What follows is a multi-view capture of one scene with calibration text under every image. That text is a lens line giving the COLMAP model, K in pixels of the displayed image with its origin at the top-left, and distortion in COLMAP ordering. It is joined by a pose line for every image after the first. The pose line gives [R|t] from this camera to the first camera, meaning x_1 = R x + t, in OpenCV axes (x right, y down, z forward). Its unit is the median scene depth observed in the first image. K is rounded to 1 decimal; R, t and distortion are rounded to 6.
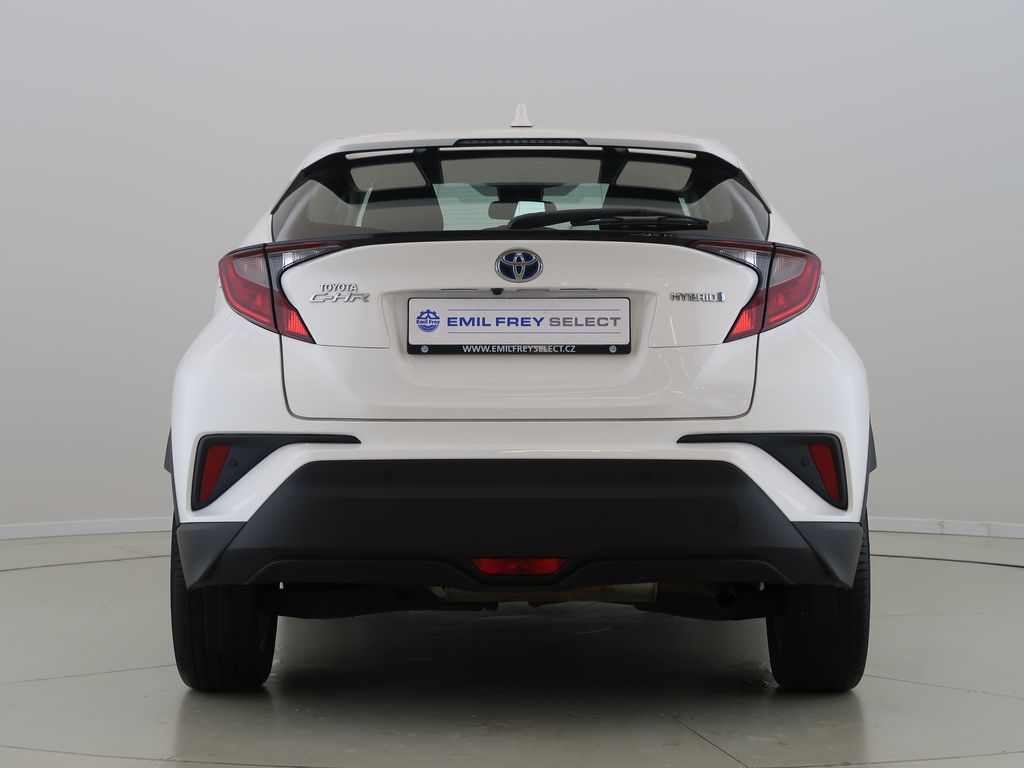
lens RADIAL K [[790.9, 0, 512.0], [0, 790.9, 384.0], [0, 0, 1]] dist [-0.004564, -0.000882]
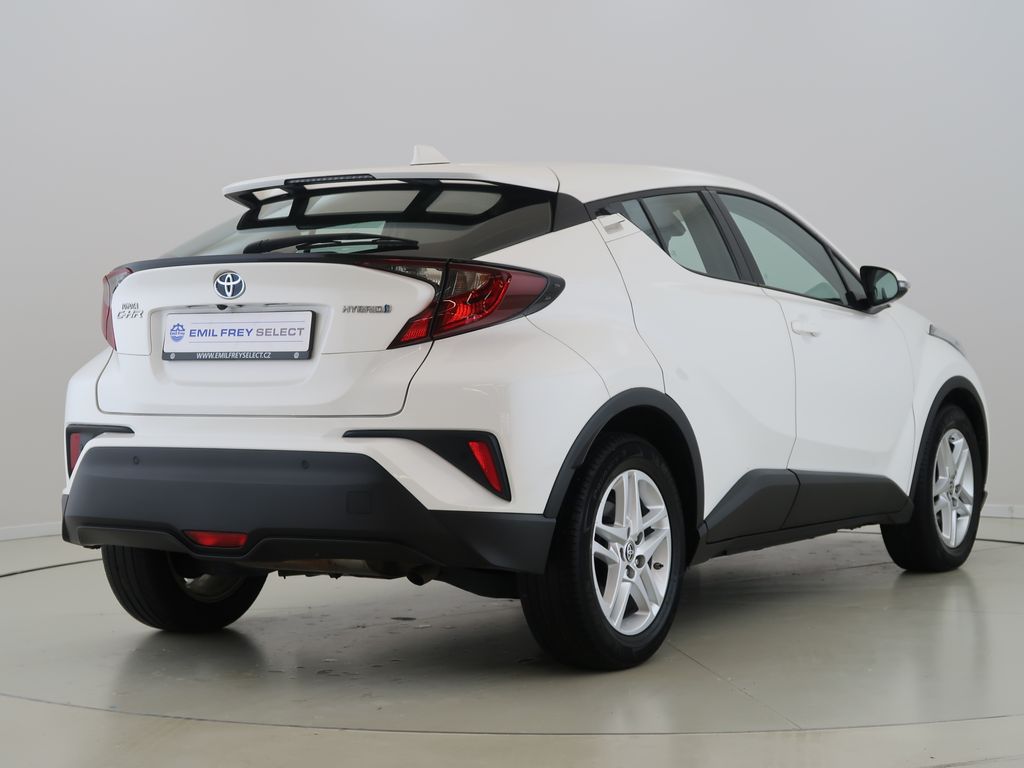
lens RADIAL K [[667.1, 0, 512.0], [0, 667.1, 384.0], [0, 0, 1]] dist [-0.020571, 0.000217]
pose [[0.986089, 0.002782, -0.166197, 0.579646], [-0.002605, 0.999996, 0.001279, -0.004256], [0.166200, -0.000828, 0.986092, 0.090260]]
